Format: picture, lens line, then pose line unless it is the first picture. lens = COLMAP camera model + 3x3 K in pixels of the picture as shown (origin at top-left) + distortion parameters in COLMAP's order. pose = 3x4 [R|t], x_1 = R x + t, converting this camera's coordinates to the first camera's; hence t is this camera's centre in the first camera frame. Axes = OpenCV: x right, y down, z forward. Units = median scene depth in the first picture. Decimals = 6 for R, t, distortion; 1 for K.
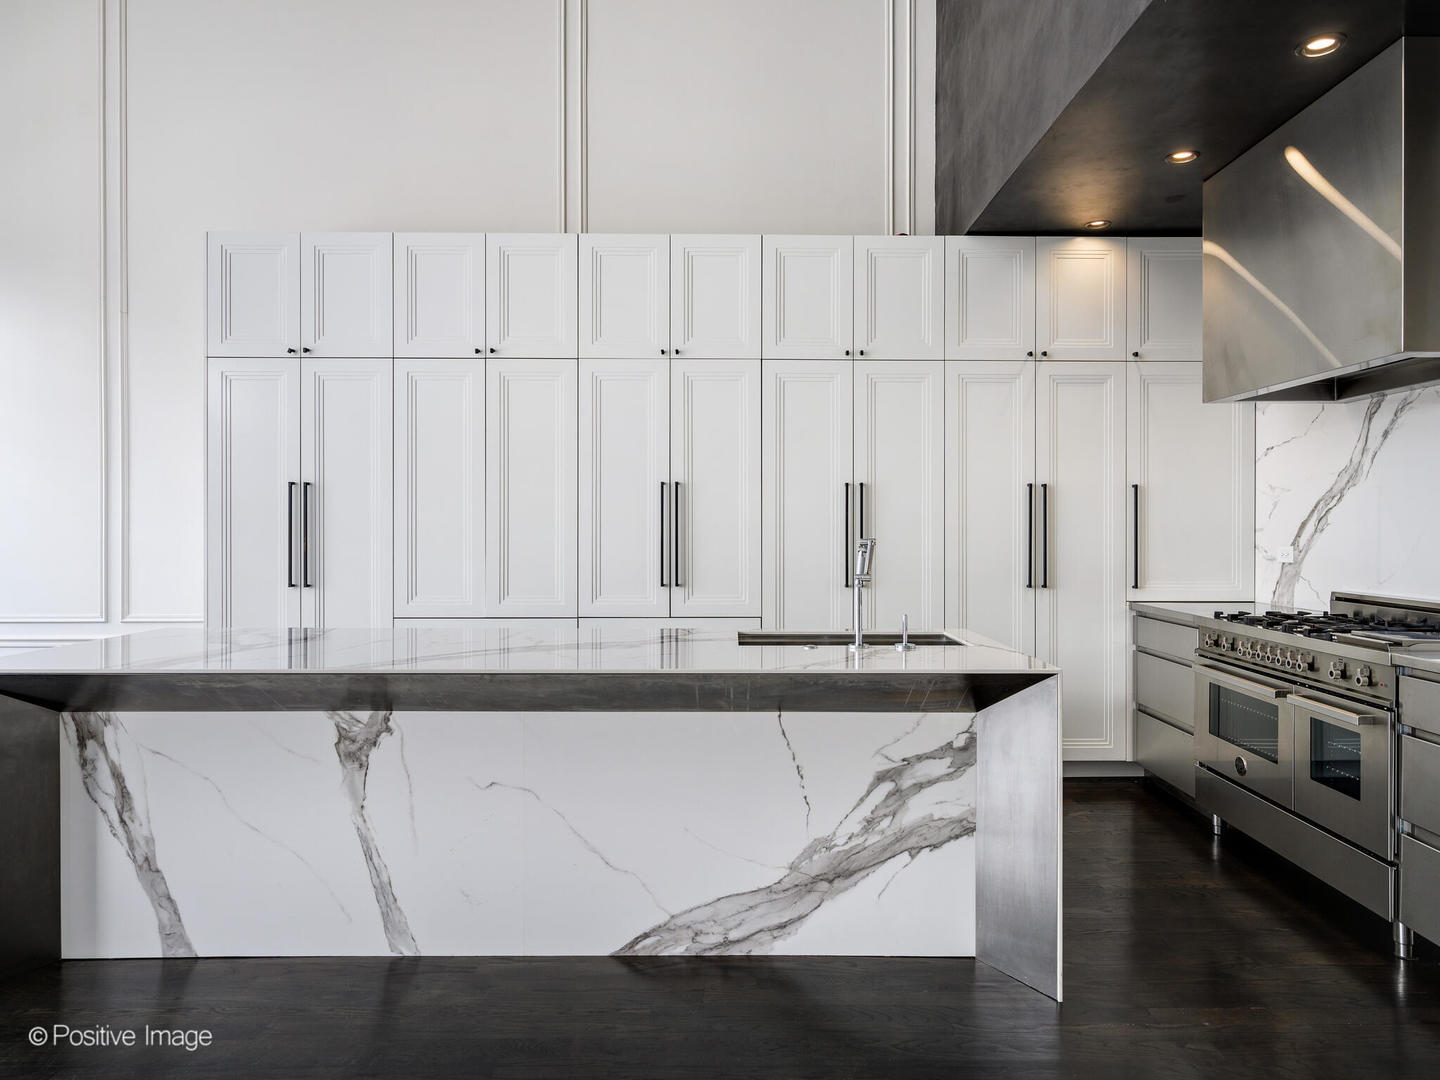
lens RADIAL K [[894.8, 0, 722.9], [0, 894.8, 536.4], [0, 0, 1]] dist [-0.000234, -0.000399]
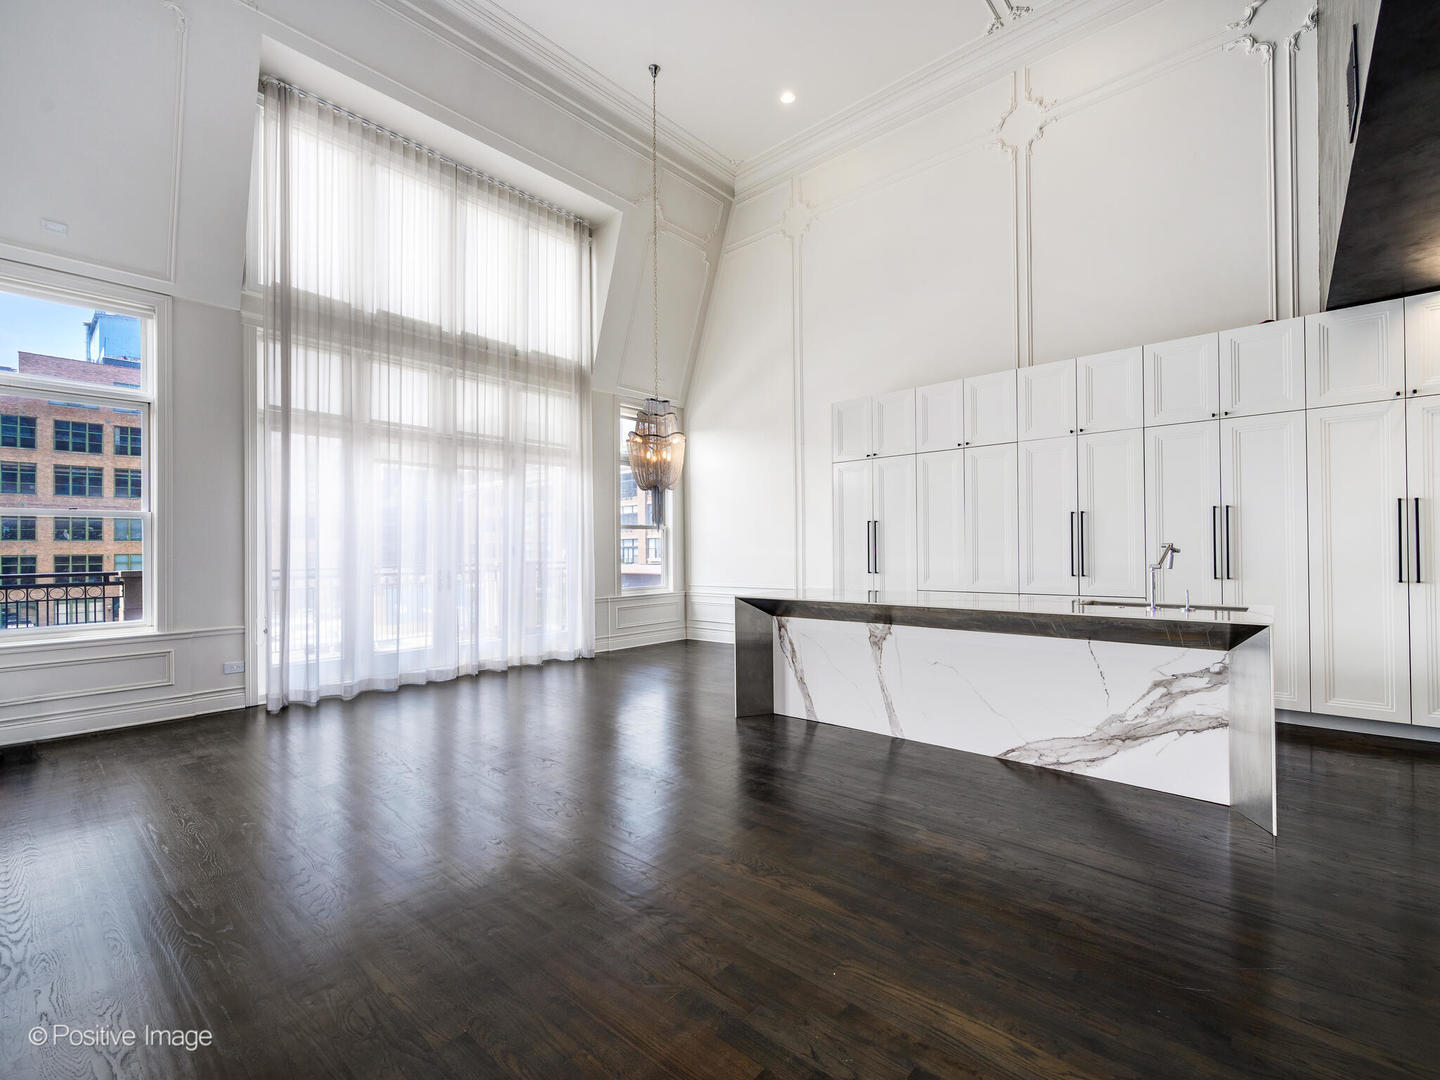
lens RADIAL K [[643.2, 0, 720.0], [0, 643.2, 540.0], [0, 0, 1]] dist [0.000023, 0.000002]
pose [[0.732109, -0.020077, -0.680891, 0.403924], [0.006610, 0.999728, -0.022372, 0.019299], [0.681155, 0.011879, 0.732043, -0.450210]]
